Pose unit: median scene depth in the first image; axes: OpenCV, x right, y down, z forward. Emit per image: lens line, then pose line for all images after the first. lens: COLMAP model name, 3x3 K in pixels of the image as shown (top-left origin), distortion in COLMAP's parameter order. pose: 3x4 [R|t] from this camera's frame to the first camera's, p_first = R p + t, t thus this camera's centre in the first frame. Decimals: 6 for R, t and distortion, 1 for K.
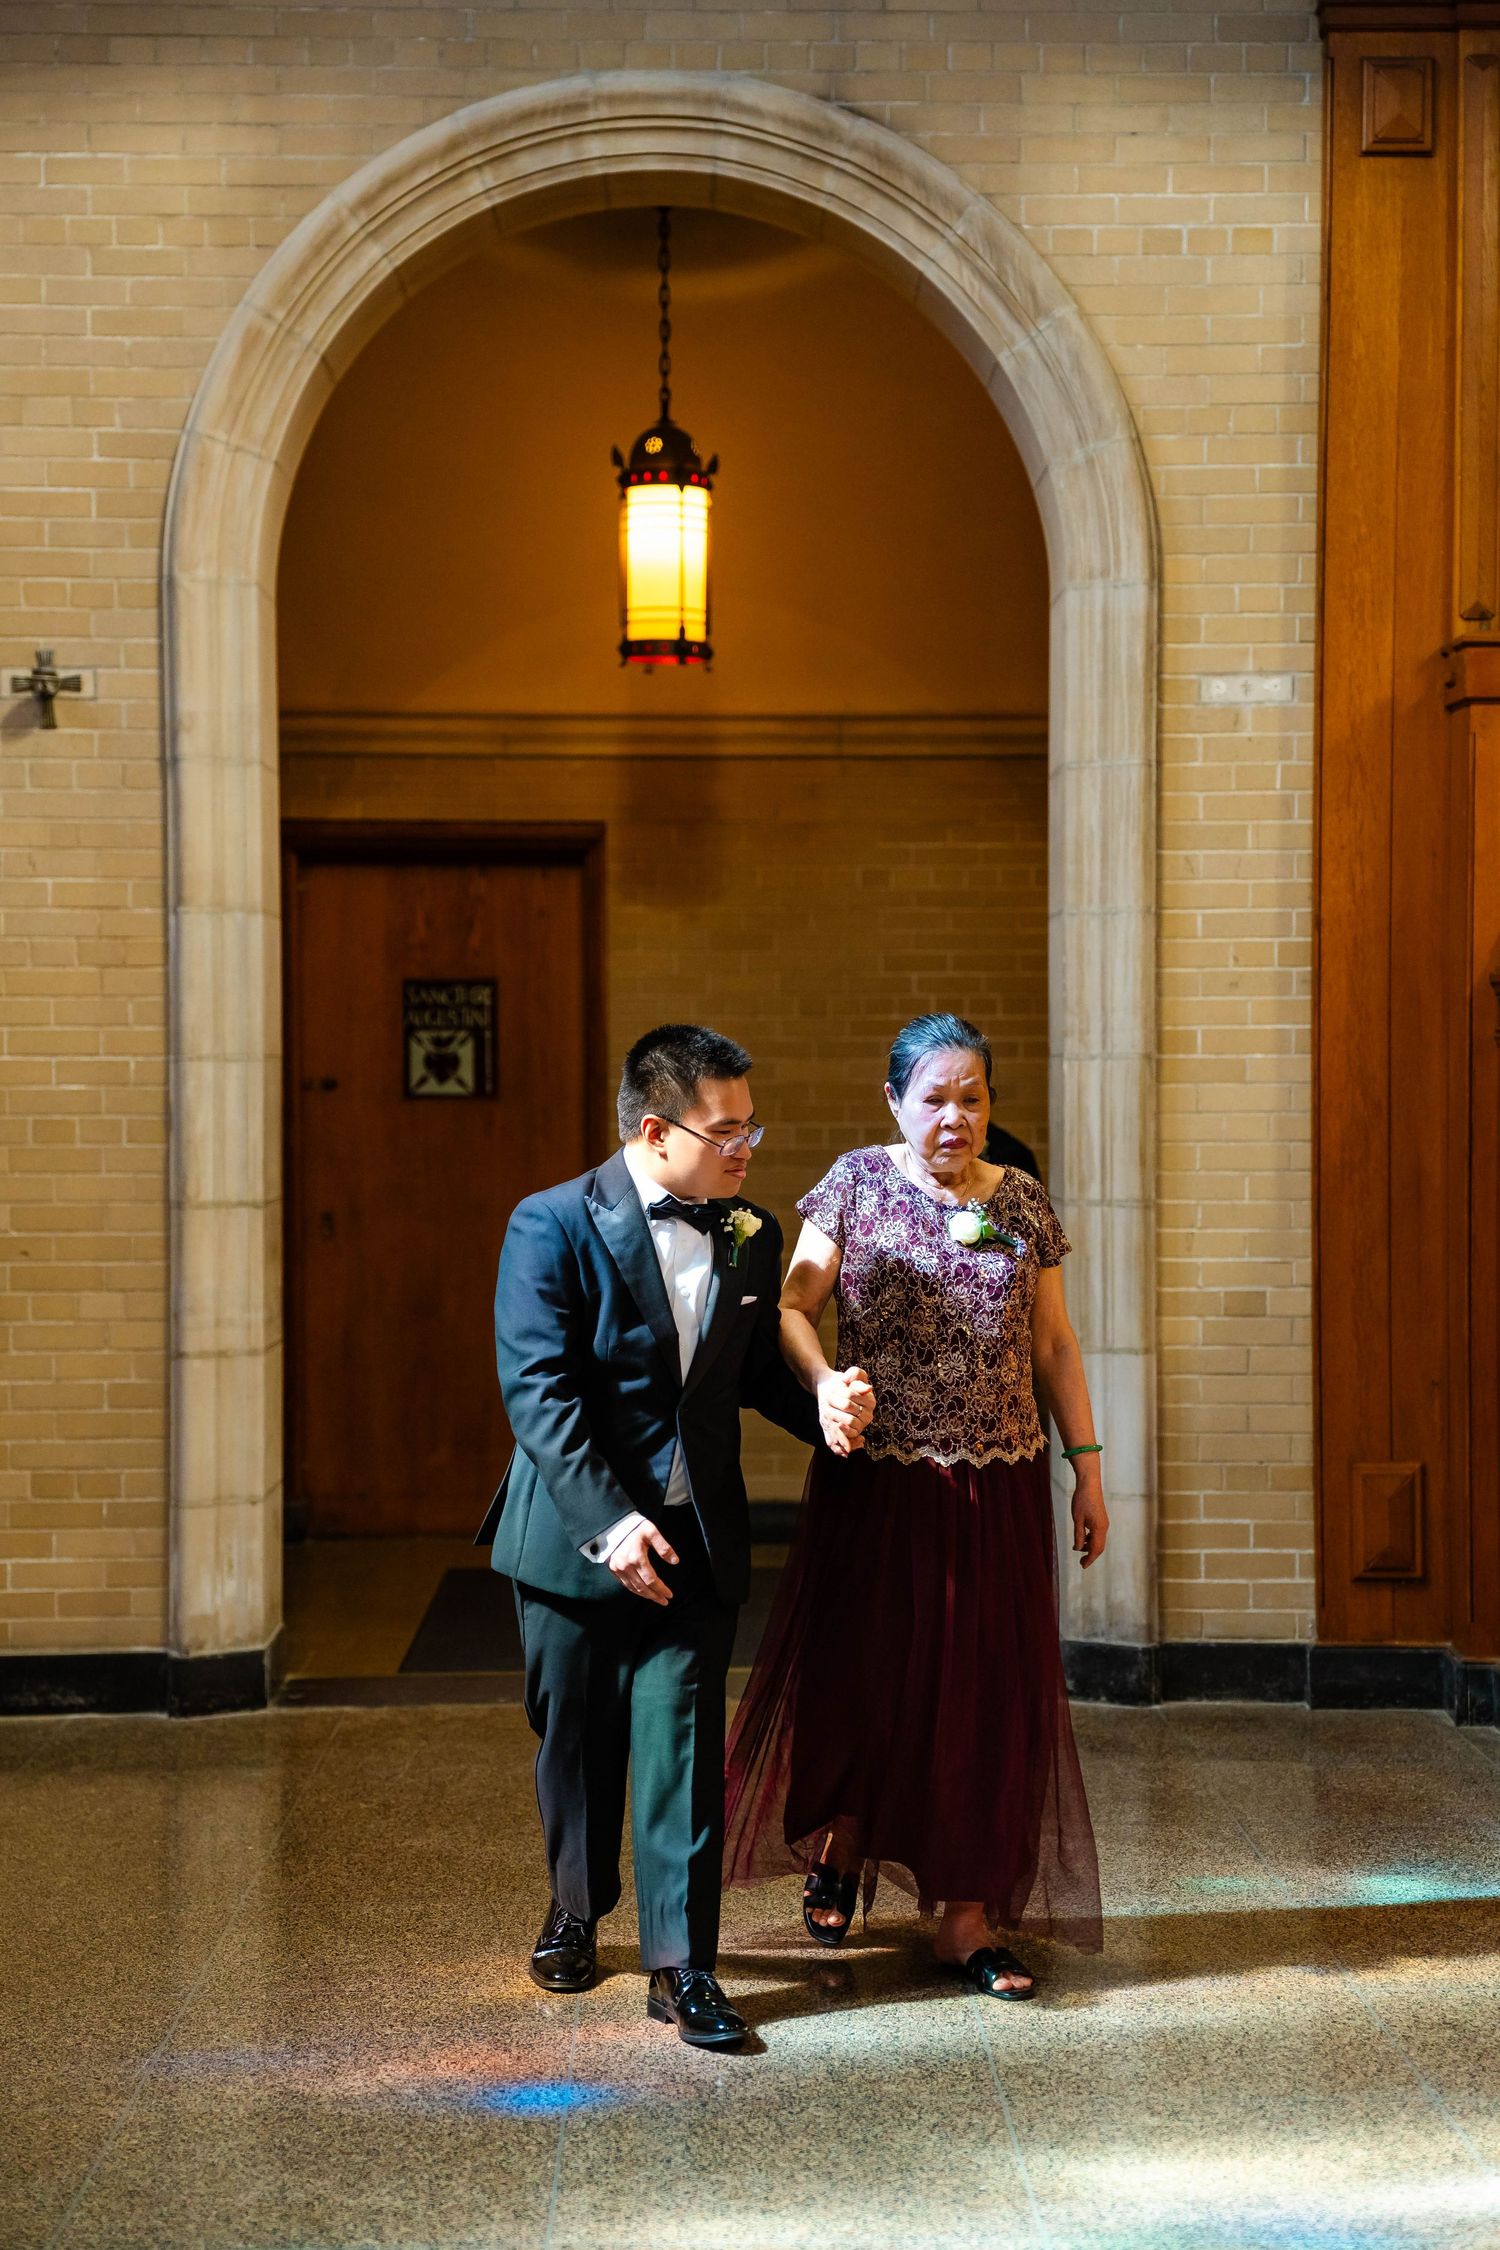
lens RADIAL K [[3622.7, 0, 772.0], [0, 3622.7, 1140.7], [0, 0, 1]] dist [0.377748, -1.378457]
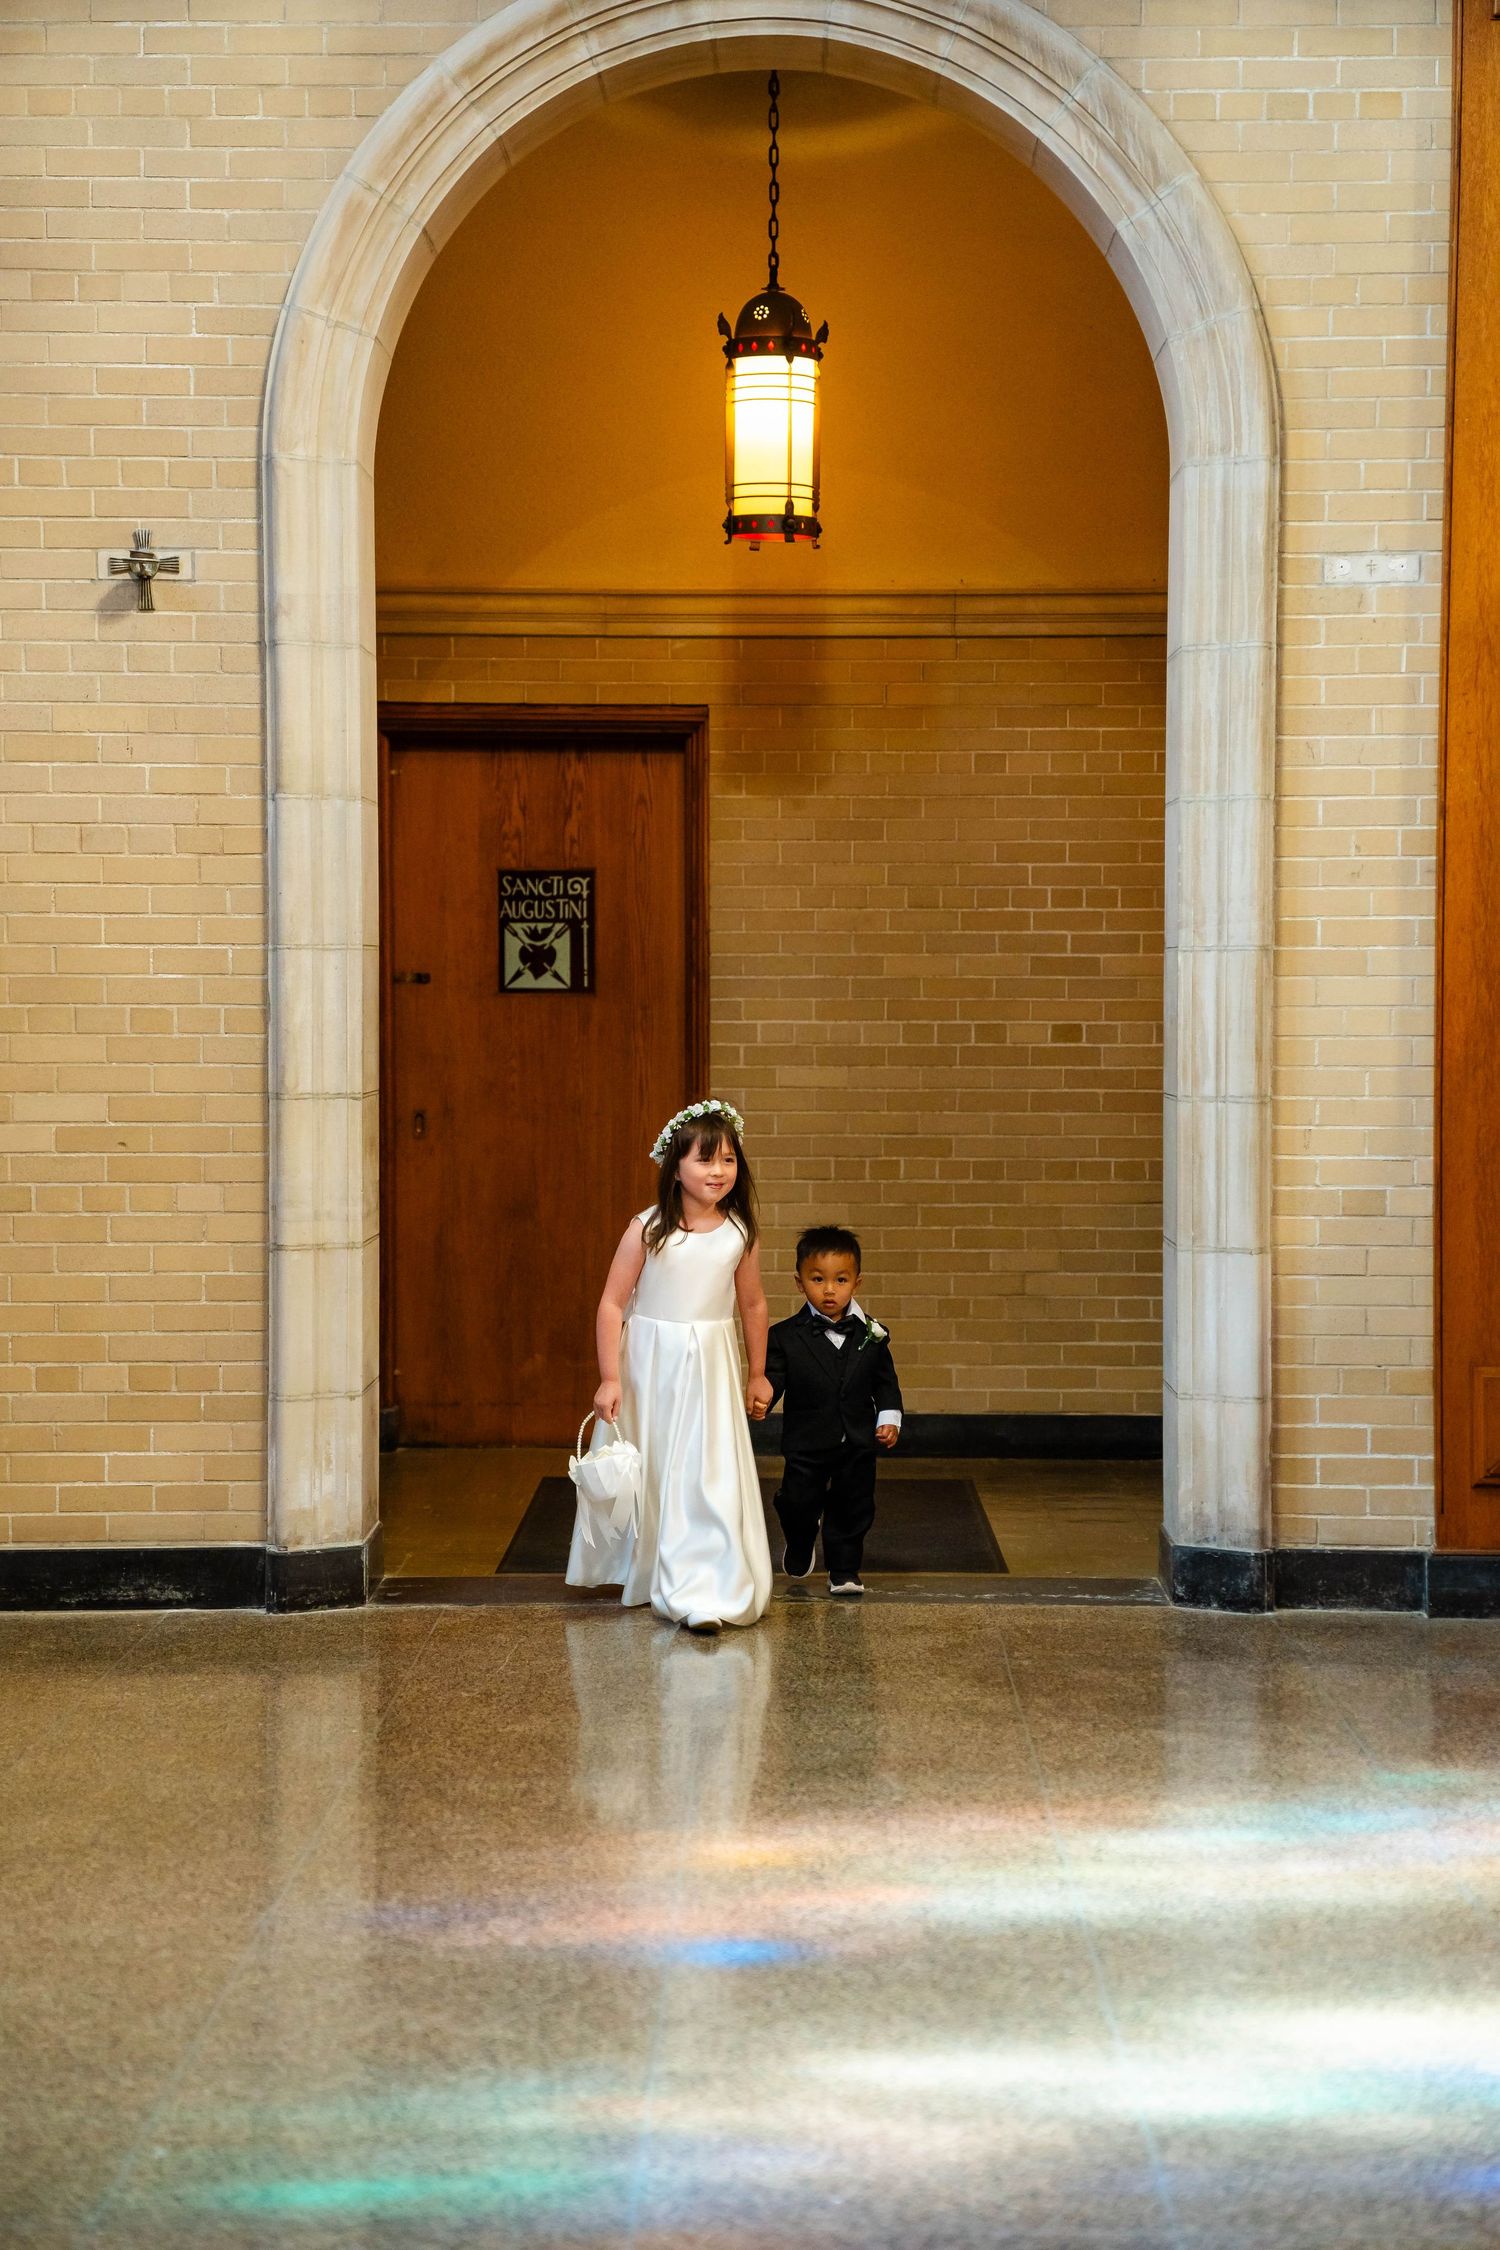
lens RADIAL K [[4014.9, 0, 757.3], [0, 4014.9, 1119.2], [0, 0, 1]] dist [0.506122, -2.532857]
pose [[0.999460, 0.004962, -0.032494, 0.002971], [-0.004418, 0.999849, 0.016795, 0.004903], [0.032573, -0.016642, 0.999331, -0.087083]]
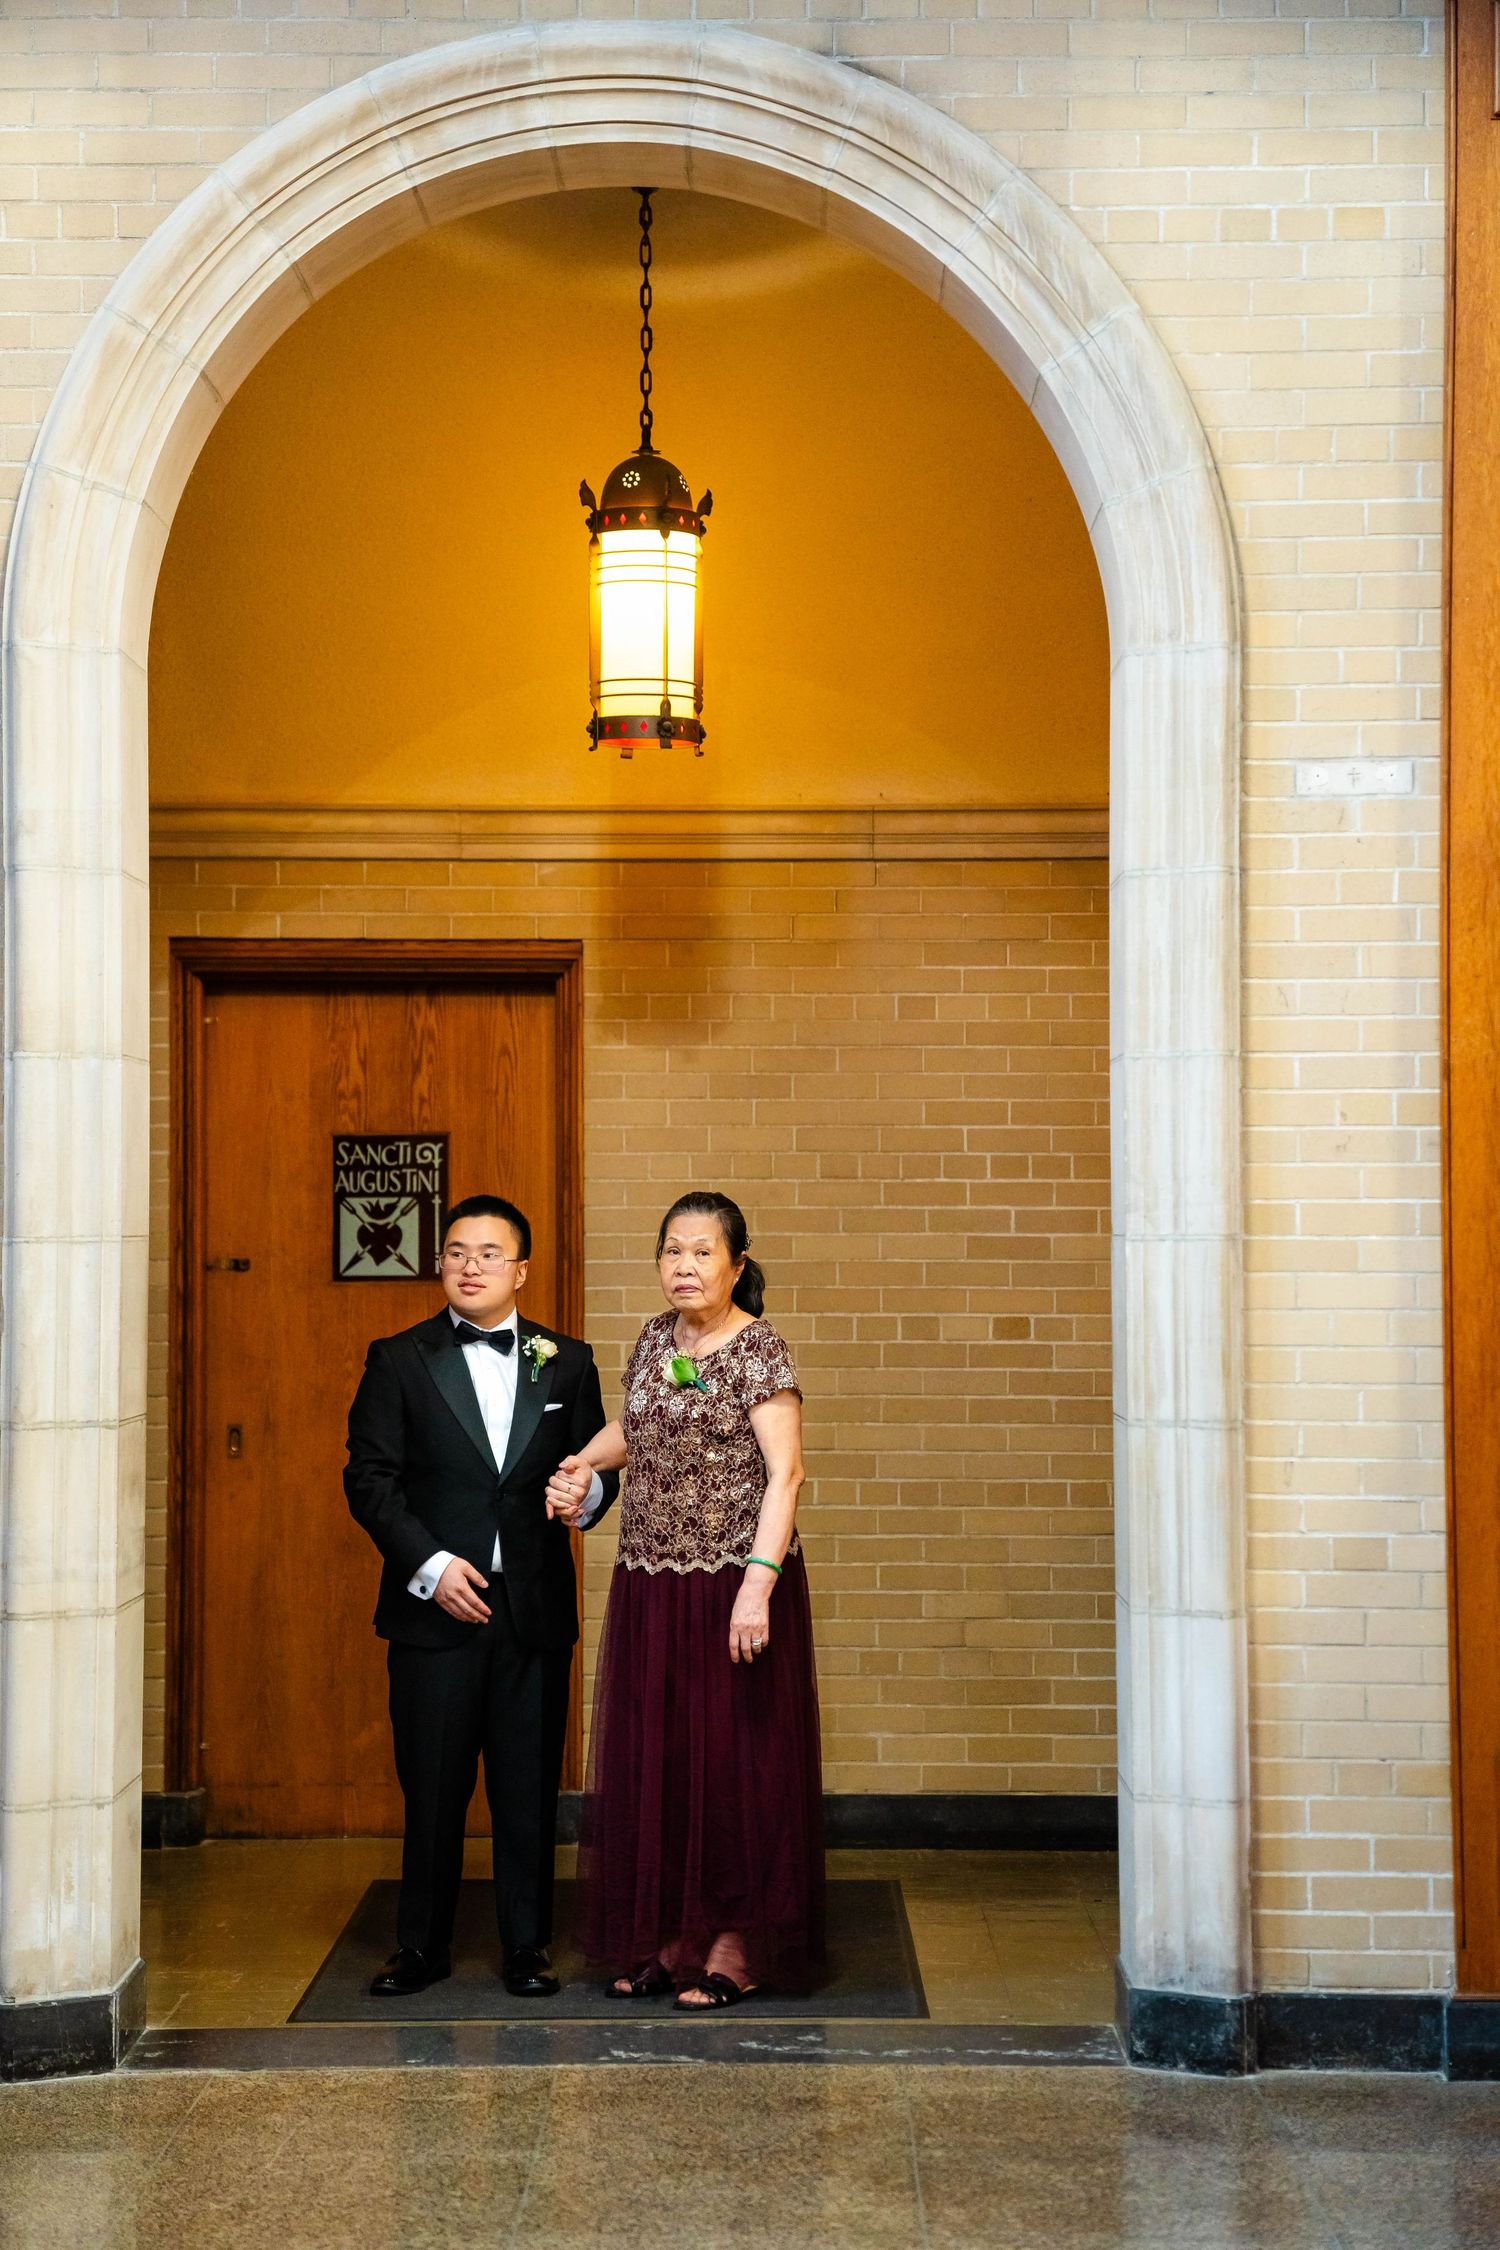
lens RADIAL K [[4383.1, 0, 746.0], [0, 4383.1, 1099.4], [0, 0, 1]] dist [0.600565, -3.543542]
pose [[0.999531, 0.000091, -0.030622, 0.027044], [-0.001560, 0.998848, -0.047960, -0.007034], [0.030583, 0.047986, 0.998380, 0.035625]]
